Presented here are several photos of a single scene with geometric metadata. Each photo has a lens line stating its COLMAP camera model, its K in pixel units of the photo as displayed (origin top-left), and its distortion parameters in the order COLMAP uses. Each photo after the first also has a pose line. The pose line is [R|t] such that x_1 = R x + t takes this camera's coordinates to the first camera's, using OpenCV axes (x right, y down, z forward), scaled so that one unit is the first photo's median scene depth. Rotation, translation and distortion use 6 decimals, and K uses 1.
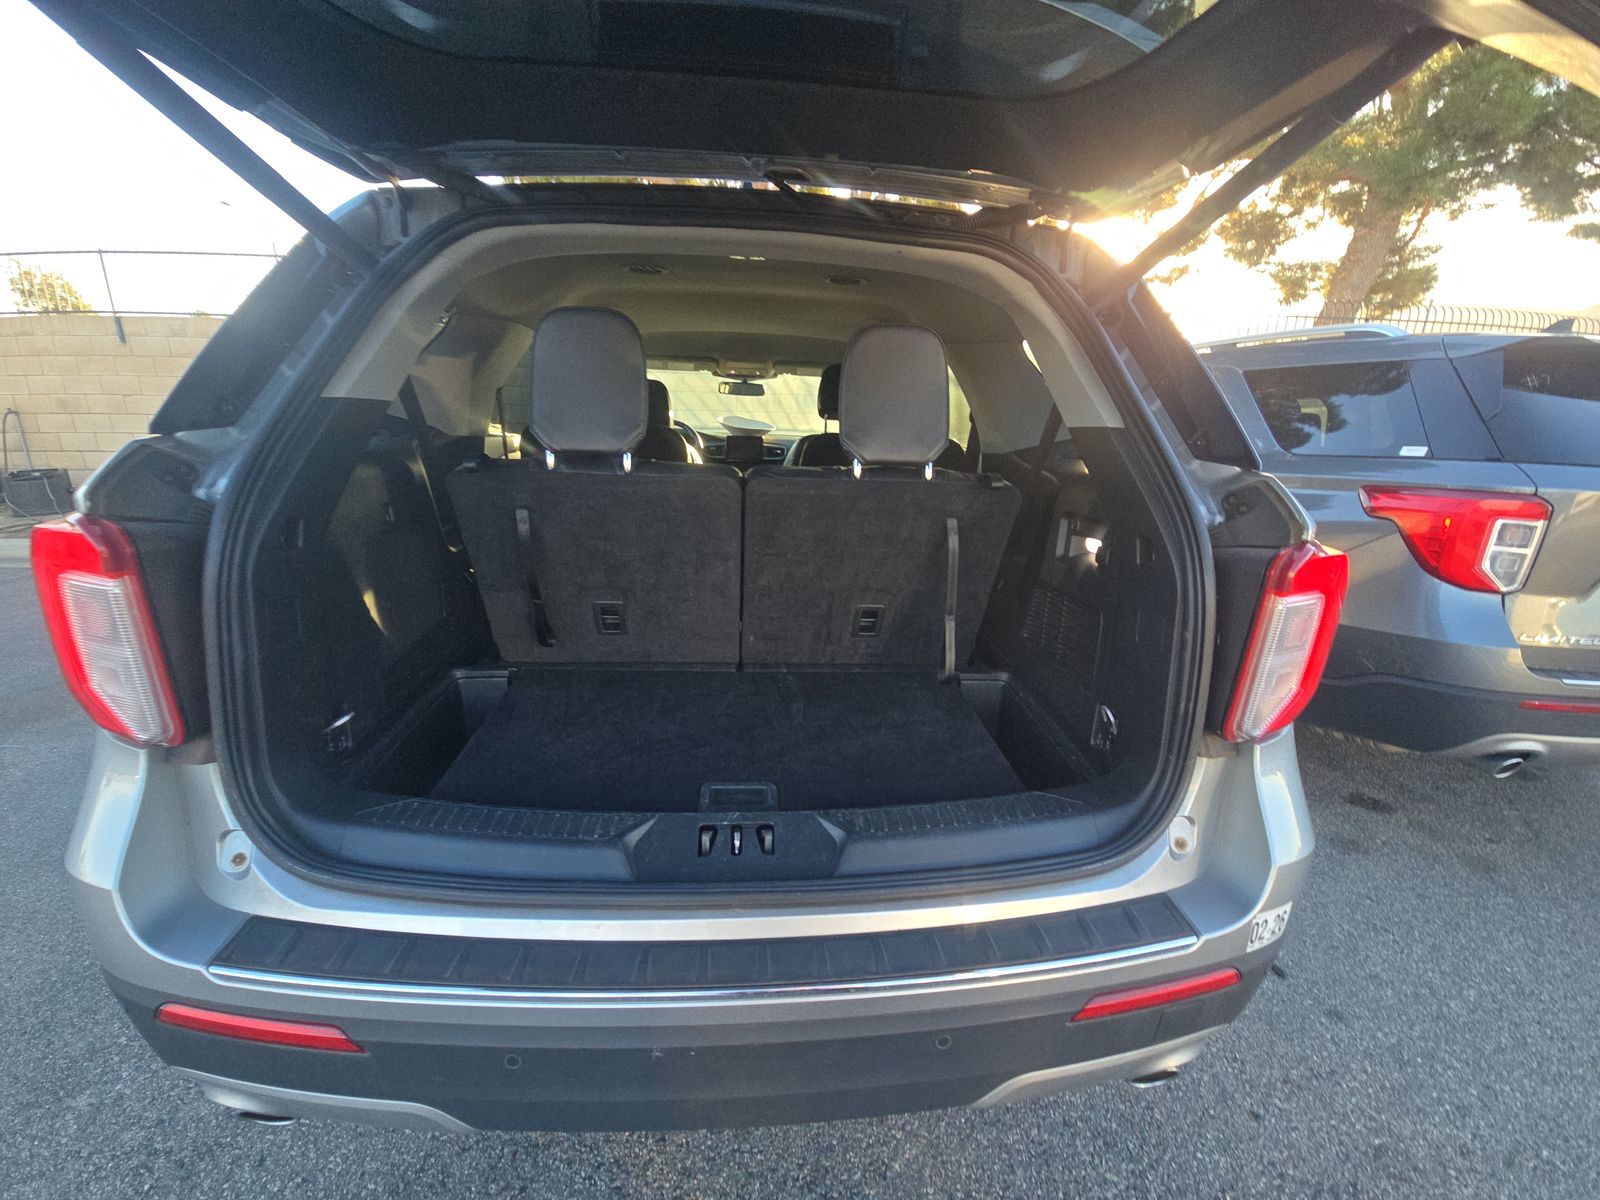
lens RADIAL K [[638.6, 0, 781.6], [0, 638.6, 597.4], [0, 0, 1]] dist [0.049162, -0.028625]
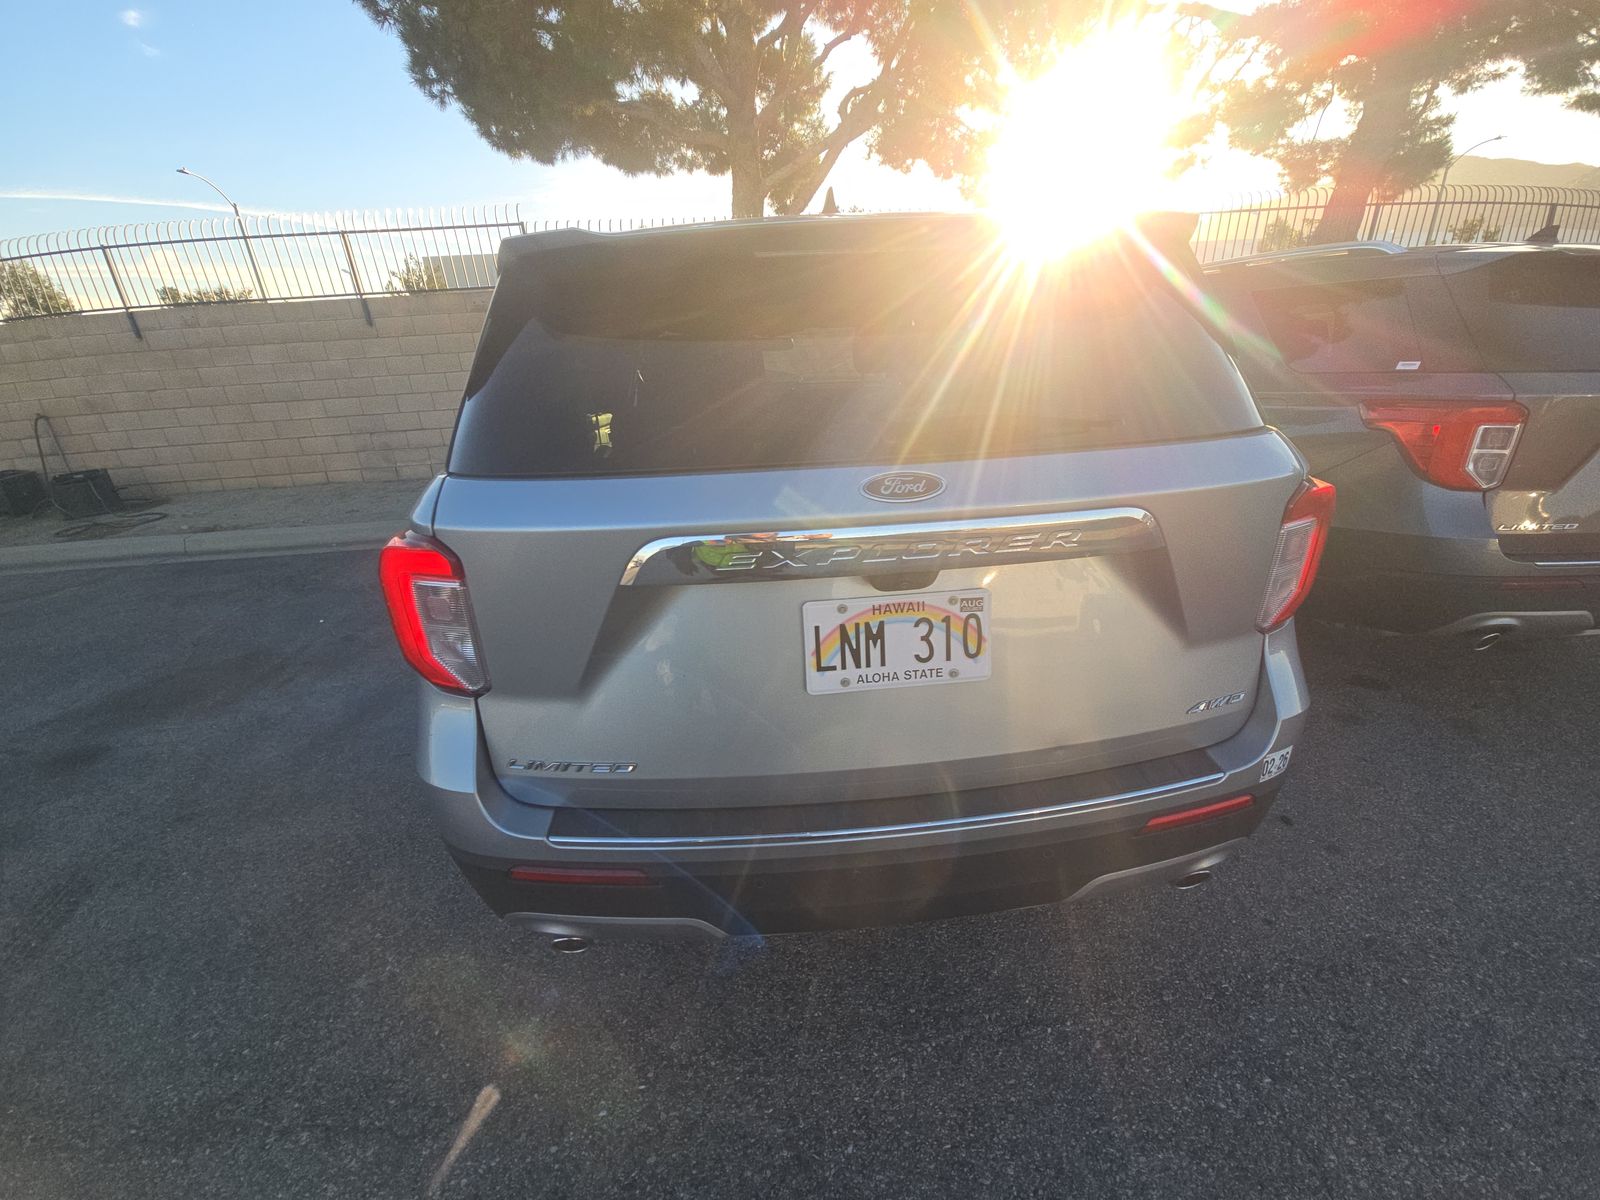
lens RADIAL K [[638.4, 0, 794.3], [0, 638.4, 599.3], [0, 0, 1]] dist [0.009439, -0.010504]
pose [[0.996789, -0.079004, -0.013046, -0.119343], [0.079902, 0.992020, 0.097527, -0.028307], [0.005236, -0.098257, 0.995147, -0.170629]]
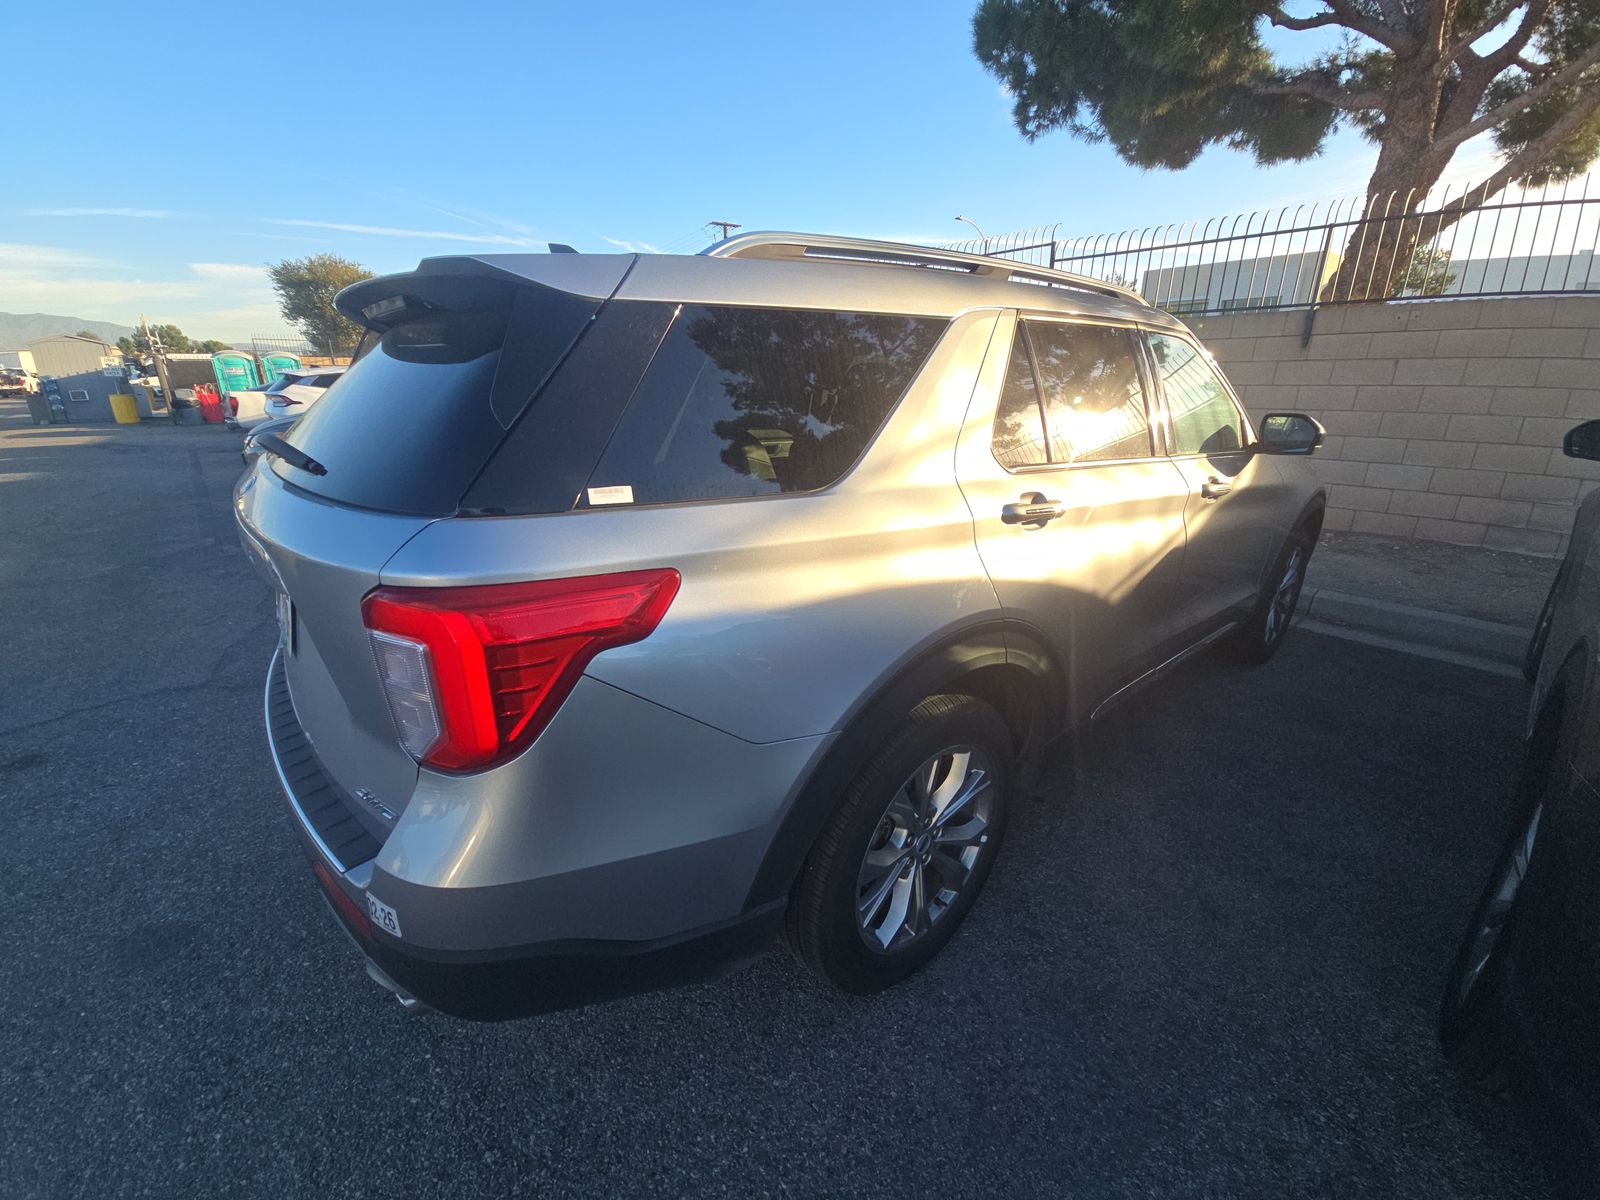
lens RADIAL K [[620.5, 0, 800.0], [0, 620.5, 600.0], [0, 0, 1]] dist [0.023378, -0.016074]
pose [[0.614976, 0.231725, -0.753729, 1.079683], [-0.190627, 0.971185, 0.143045, -0.192550], [0.765157, 0.055712, 0.641429, 0.481094]]
